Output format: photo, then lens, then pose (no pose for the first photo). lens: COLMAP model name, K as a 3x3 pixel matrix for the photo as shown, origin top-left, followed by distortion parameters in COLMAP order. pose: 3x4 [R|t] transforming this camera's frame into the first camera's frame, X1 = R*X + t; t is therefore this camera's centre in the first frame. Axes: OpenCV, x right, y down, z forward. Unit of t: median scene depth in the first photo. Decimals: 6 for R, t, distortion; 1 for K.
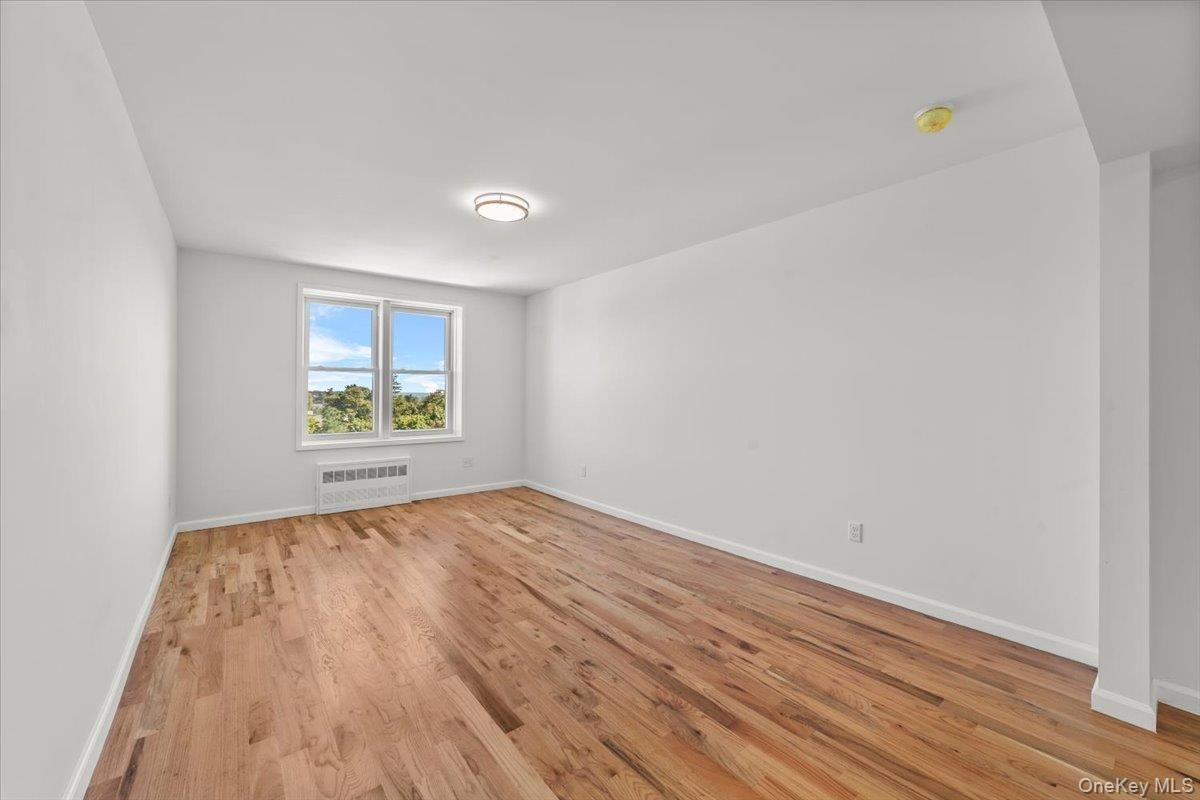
lens RADIAL K [[468.1, 0, 593.3], [0, 468.1, 395.2], [0, 0, 1]] dist [-0.010953, 0.002975]
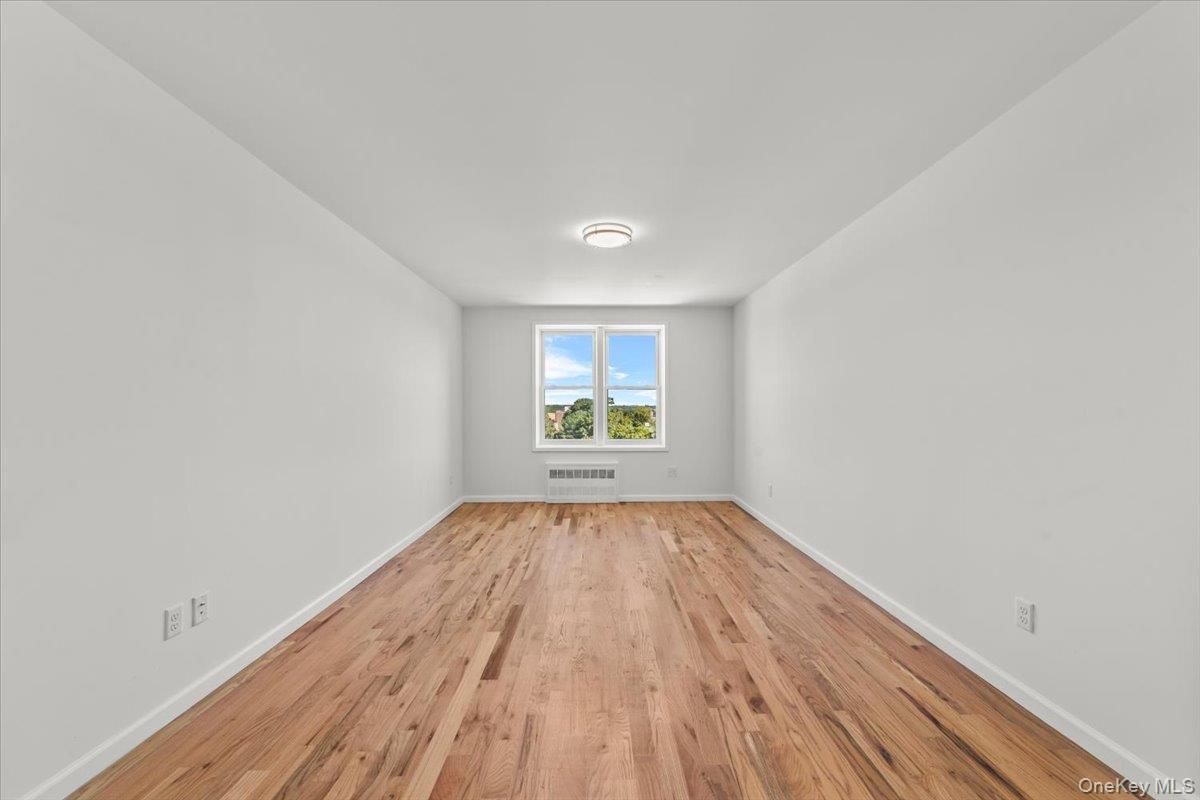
lens RADIAL K [[468.1, 0, 603.6], [0, 468.1, 408.4], [0, 0, 1]] dist [-0.010953, 0.002975]
pose [[0.793137, -0.004756, -0.609025, 0.433645], [0.003796, 0.999989, -0.002867, 0.003714], [0.609032, -0.000038, 0.793146, 0.110742]]
